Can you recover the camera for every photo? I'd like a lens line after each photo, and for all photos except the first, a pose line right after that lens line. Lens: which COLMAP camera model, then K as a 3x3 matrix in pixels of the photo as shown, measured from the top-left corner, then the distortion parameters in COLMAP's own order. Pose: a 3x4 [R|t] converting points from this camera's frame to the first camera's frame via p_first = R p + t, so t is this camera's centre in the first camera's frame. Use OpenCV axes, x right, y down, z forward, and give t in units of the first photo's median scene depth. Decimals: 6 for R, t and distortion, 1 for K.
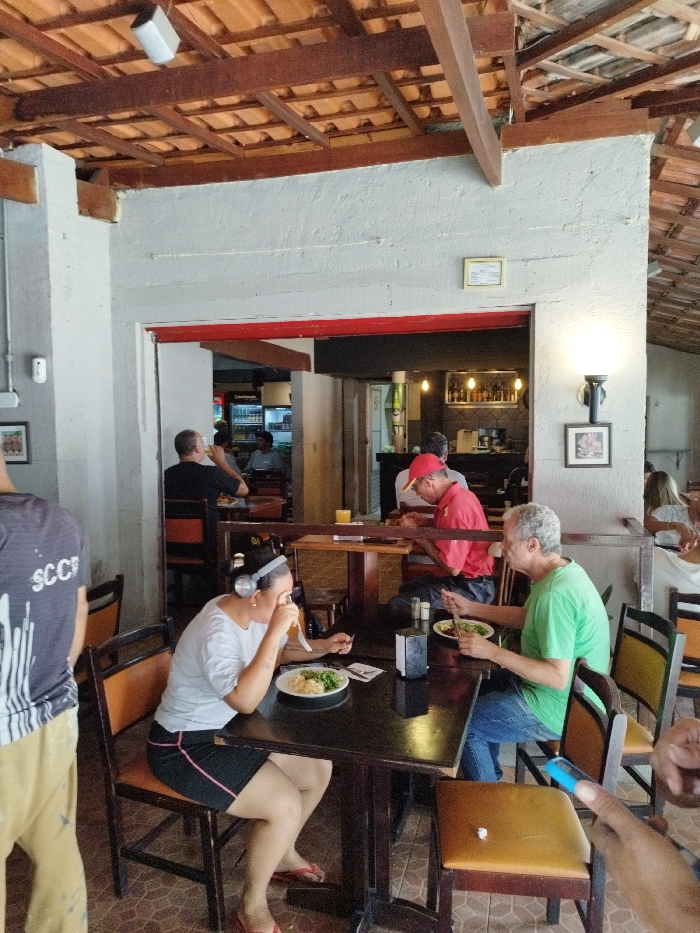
lens RADIAL K [[668.0, 0, 349.1], [0, 668.0, 470.0], [0, 0, 1]] dist [0.013705, -0.007213]
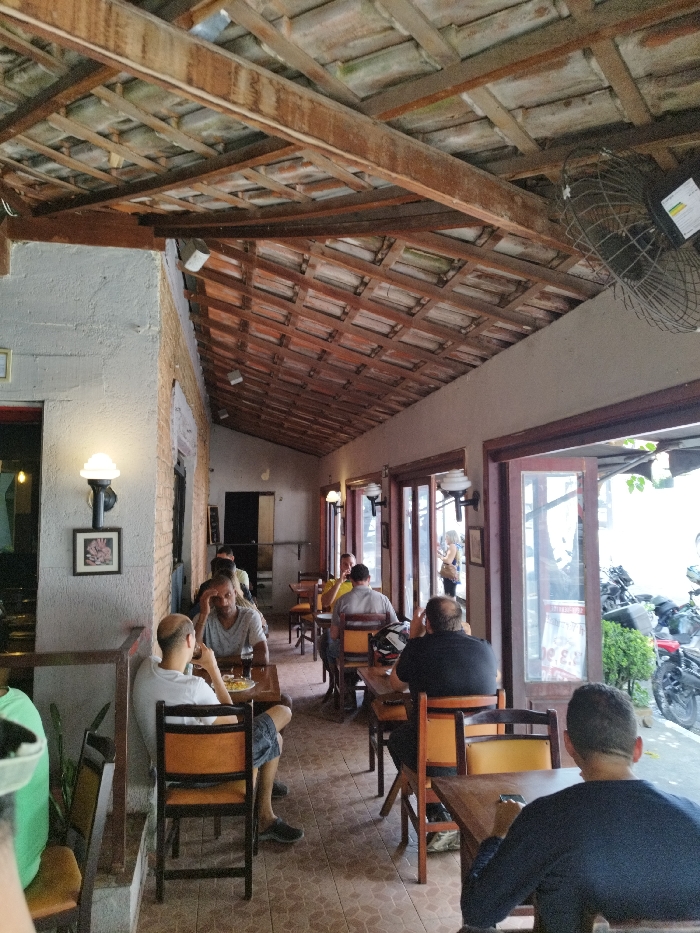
lens RADIAL K [[668.0, 0, 349.1], [0, 668.0, 470.0], [0, 0, 1]] dist [0.013705, -0.007213]
pose [[0.902153, 0.032363, 0.430201, 0.266819], [0.024353, 0.991772, -0.125677, -0.023506], [-0.430729, 0.123857, 0.893942, -0.016928]]
